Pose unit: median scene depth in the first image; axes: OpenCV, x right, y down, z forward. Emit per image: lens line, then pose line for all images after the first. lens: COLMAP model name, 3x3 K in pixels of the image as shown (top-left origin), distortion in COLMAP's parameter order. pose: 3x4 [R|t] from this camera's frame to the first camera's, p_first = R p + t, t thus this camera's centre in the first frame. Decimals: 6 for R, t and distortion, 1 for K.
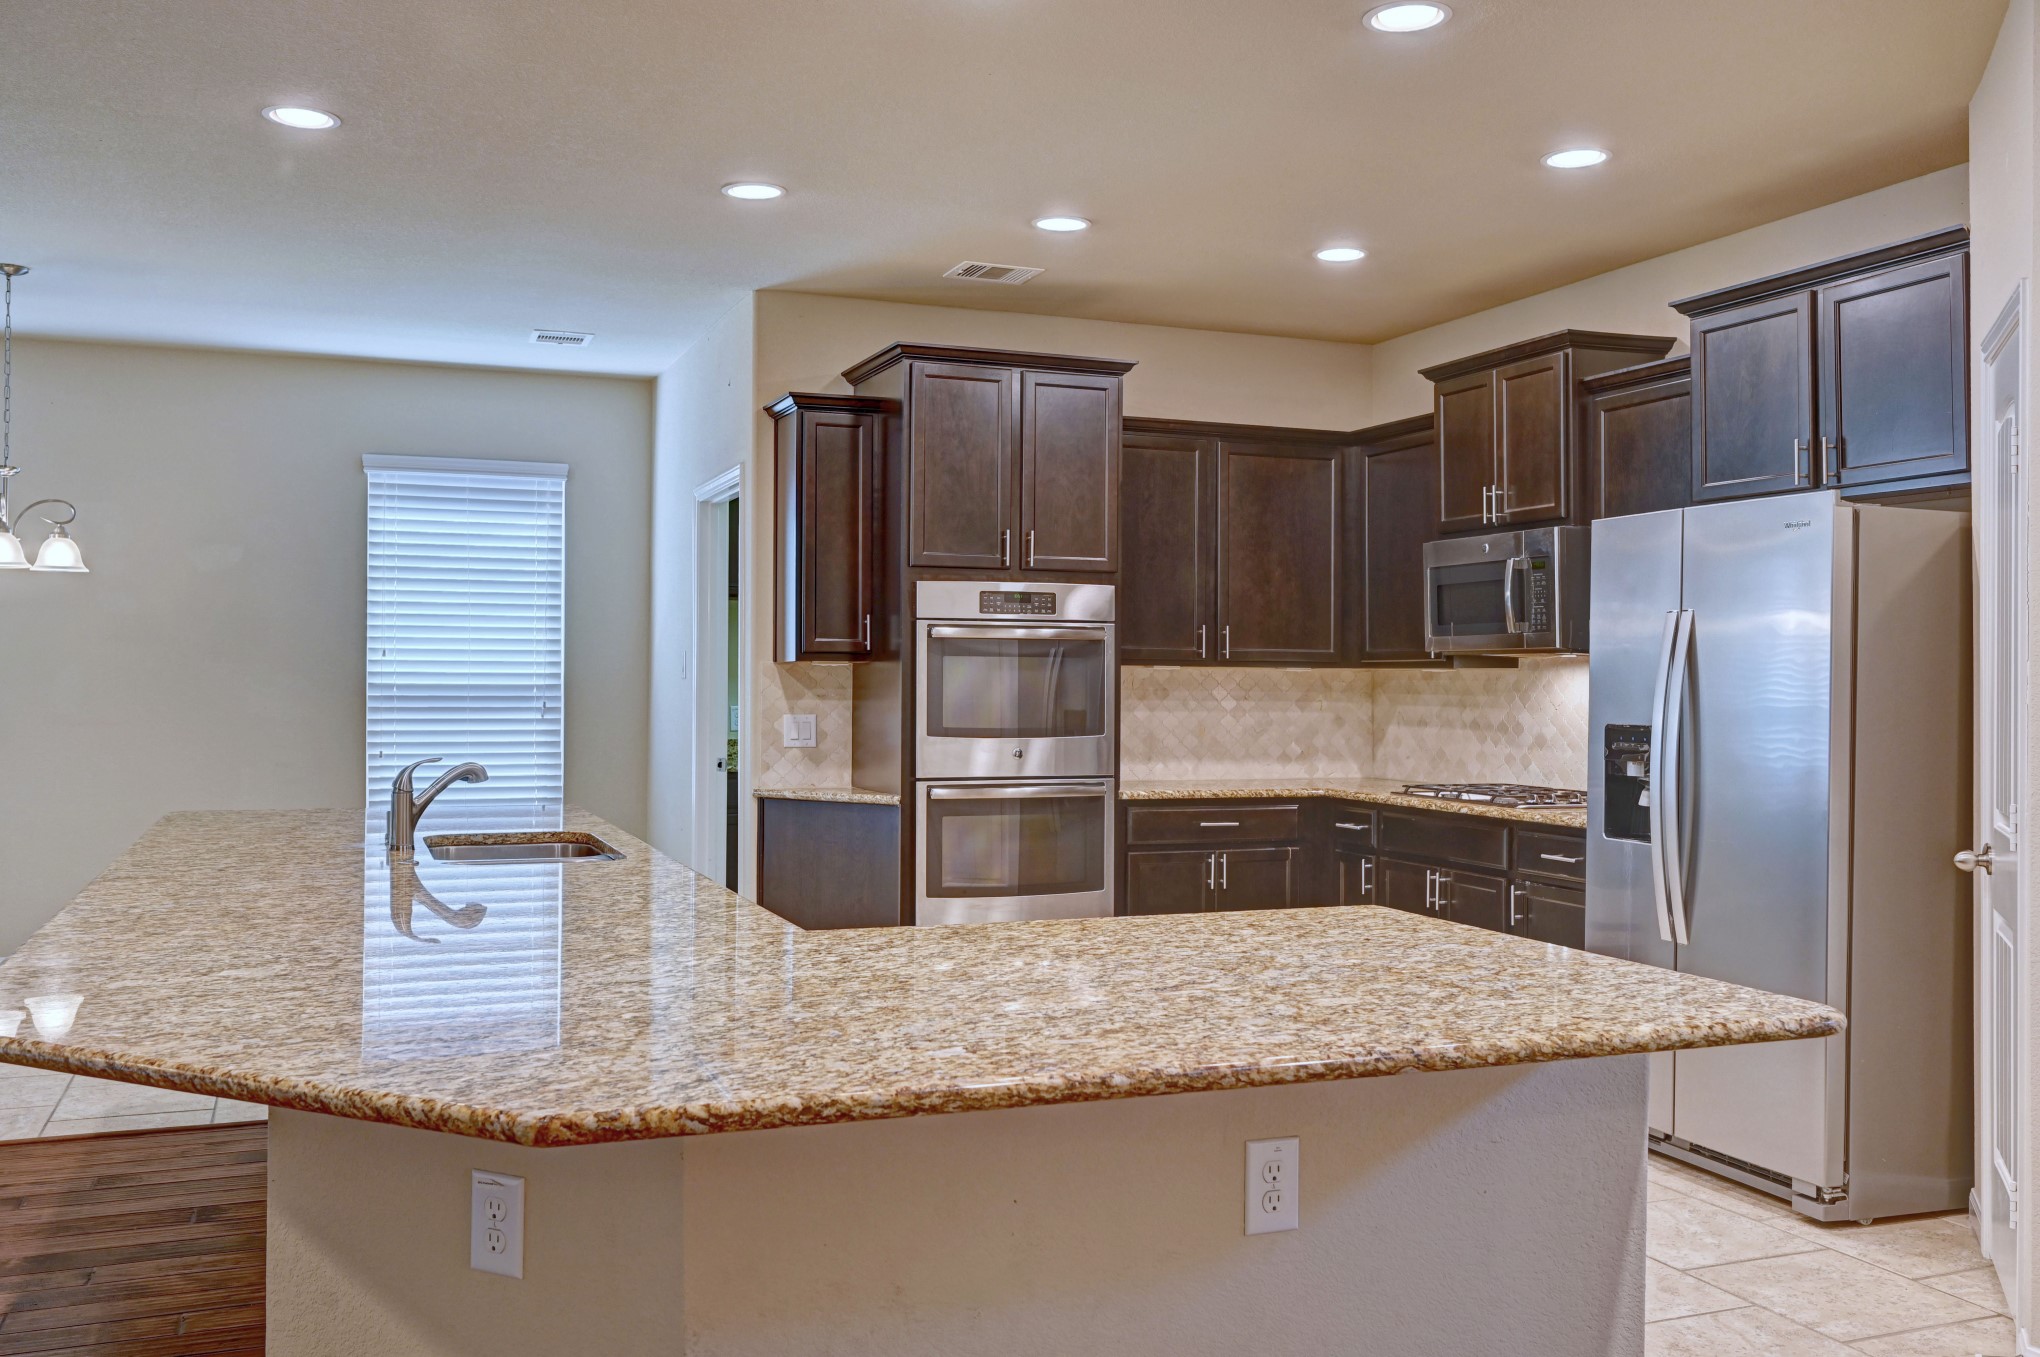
lens RADIAL K [[1781.2, 0, 1018.1], [0, 1781.2, 677.4], [0, 0, 1]] dist [0.014470, 0.006620]
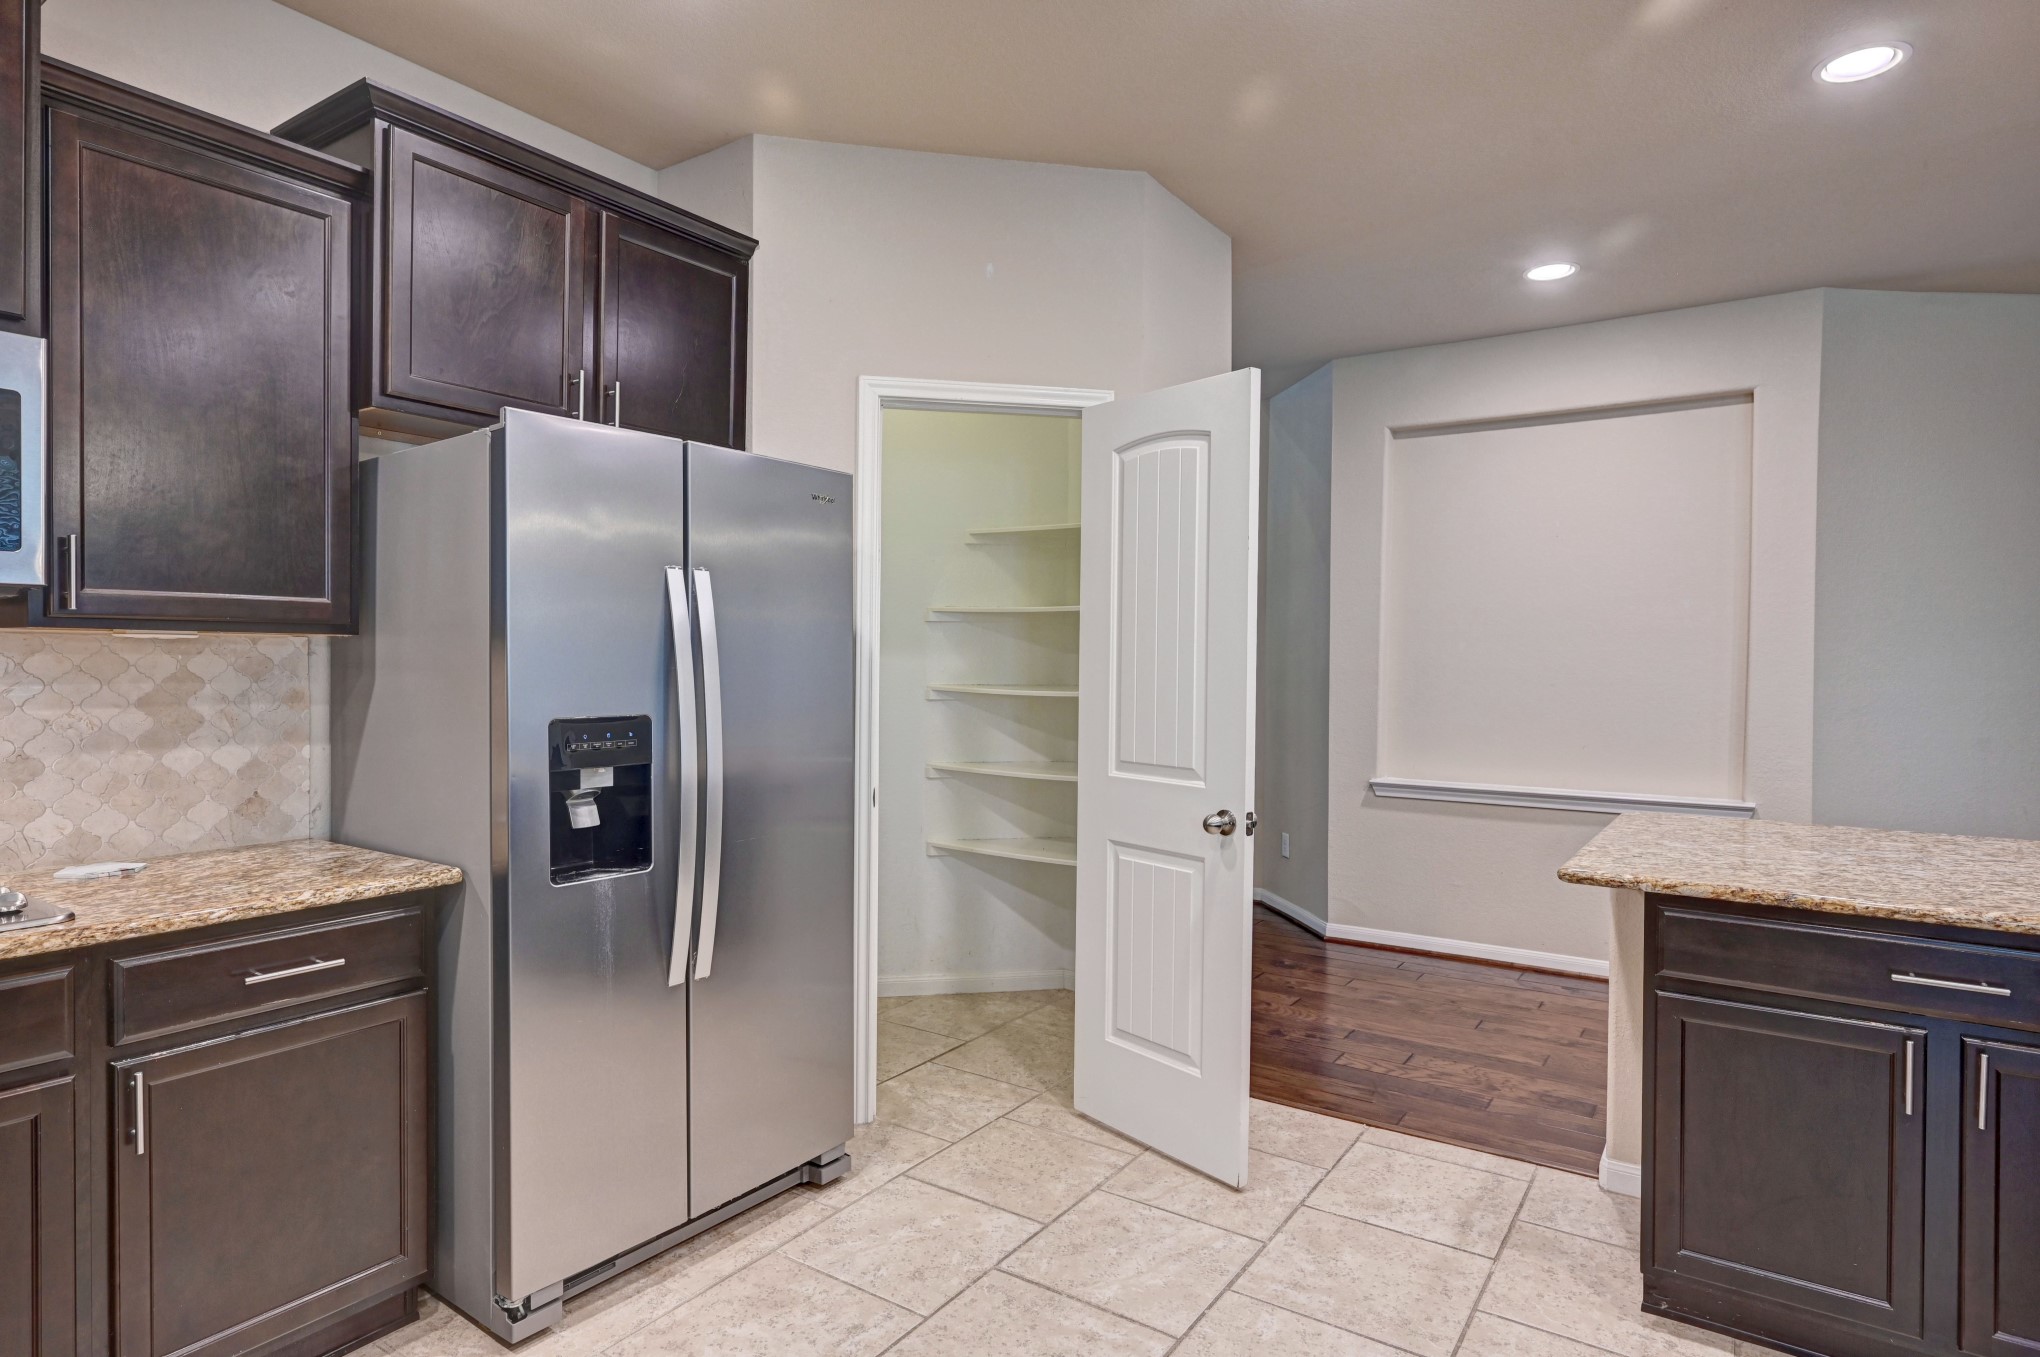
lens RADIAL K [[1099.7, 0, 1007.9], [0, 1099.7, 672.3], [0, 0, 1]] dist [0.003533, -0.002137]
pose [[-0.549570, -0.019543, 0.835219, -0.083924], [-0.009692, 0.999808, 0.017017, -0.000146], [-0.835391, 0.001257, -0.549654, 0.794294]]
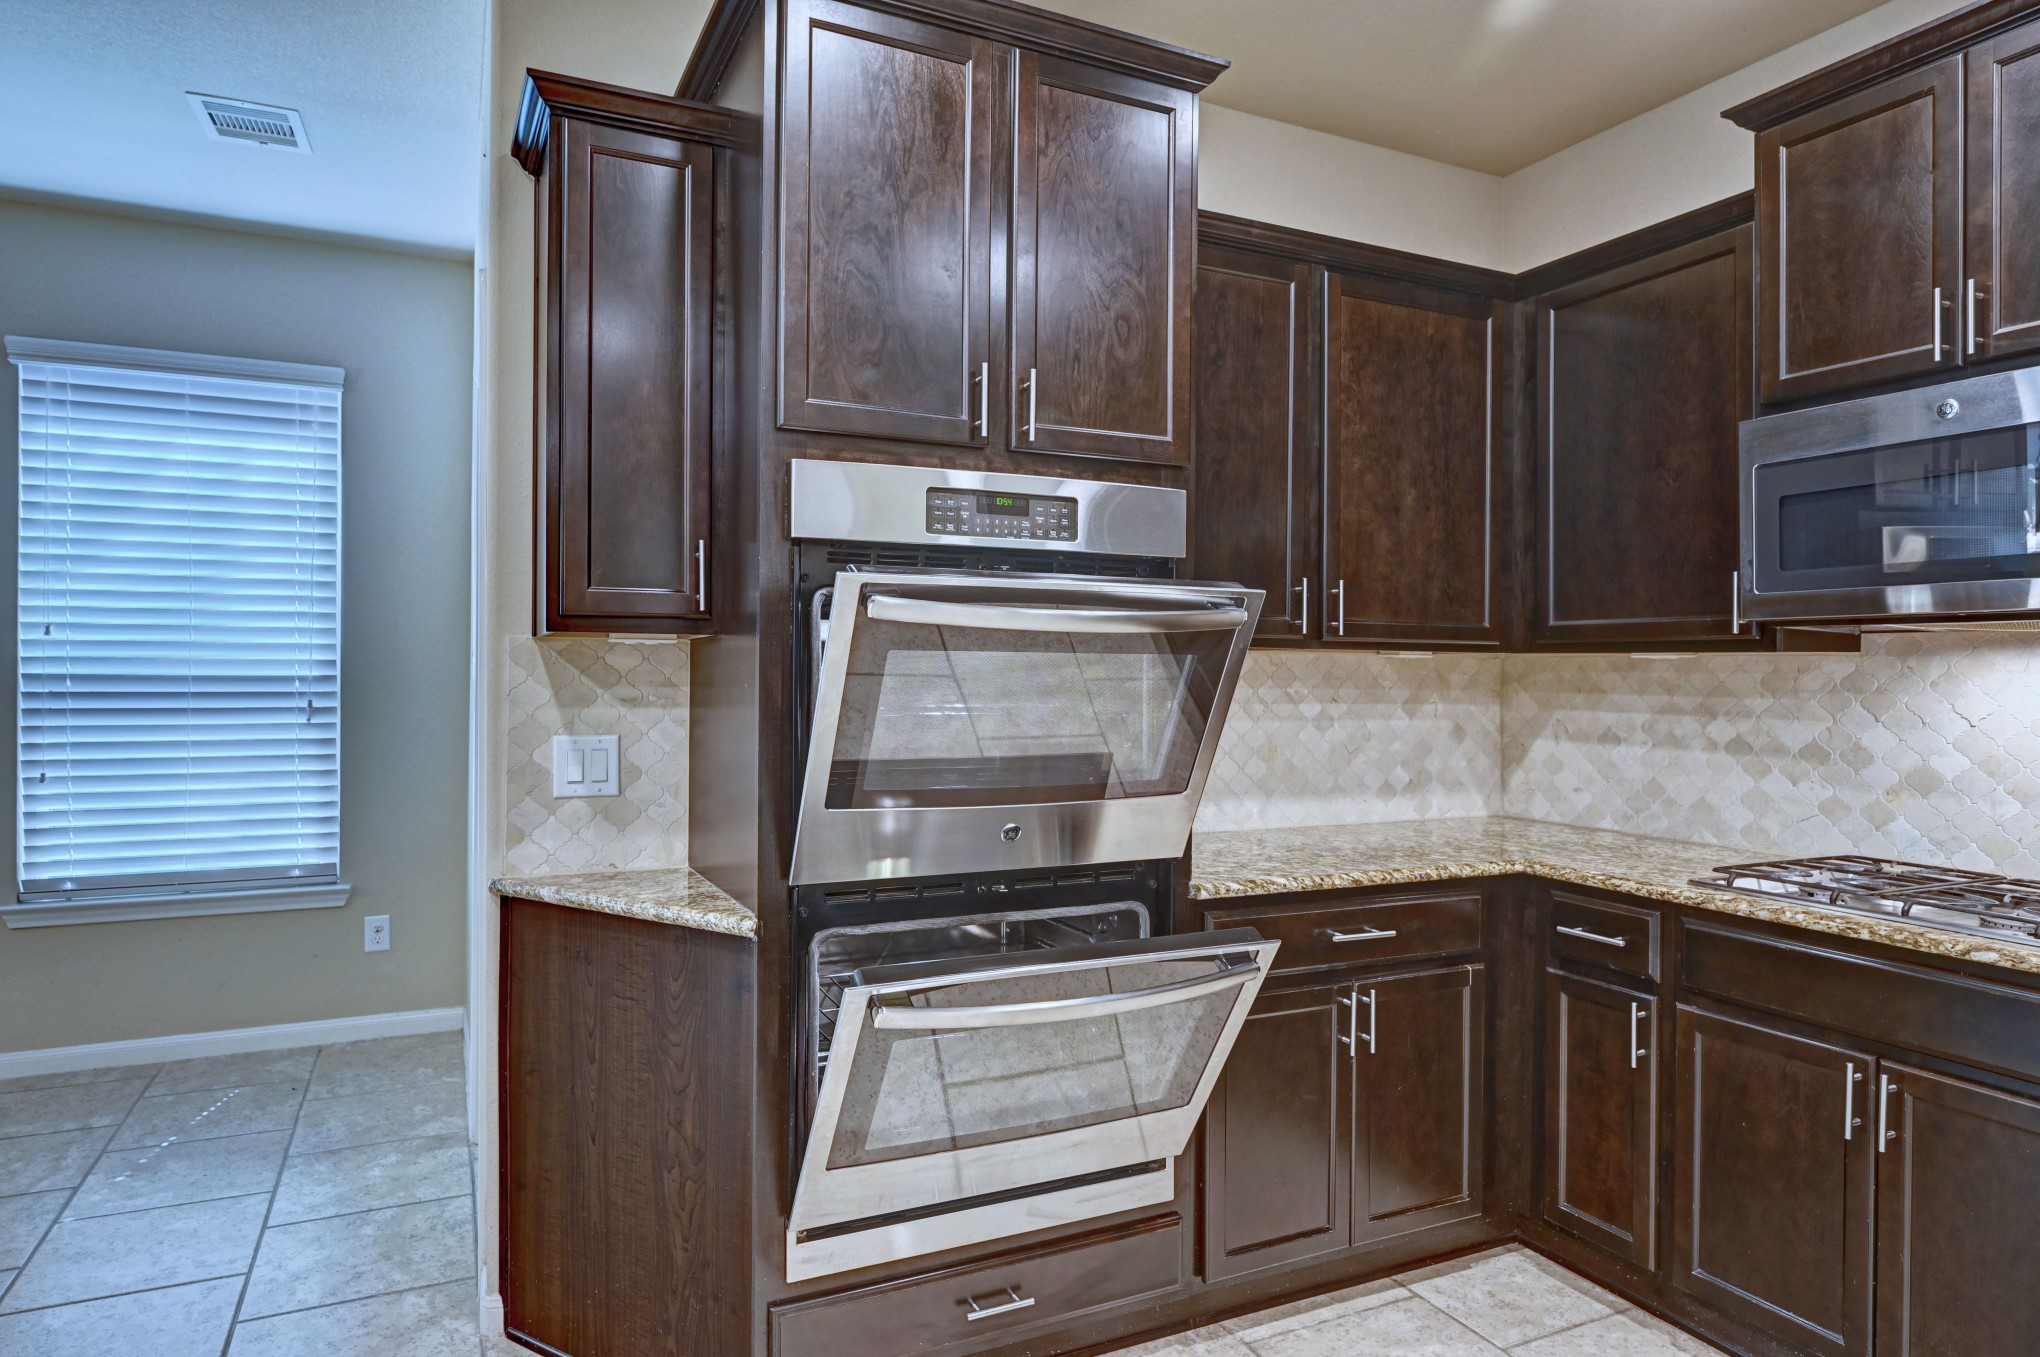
lens RADIAL K [[1194.4, 0, 1017.3], [0, 1194.4, 679.5], [0, 0, 1]] dist [-0.007793, 0.000003]
pose [[0.997718, 0.001106, 0.067513, -0.017098], [-0.001801, 0.999946, 0.010241, 0.000252], [-0.067498, -0.010340, 0.997666, 0.612251]]
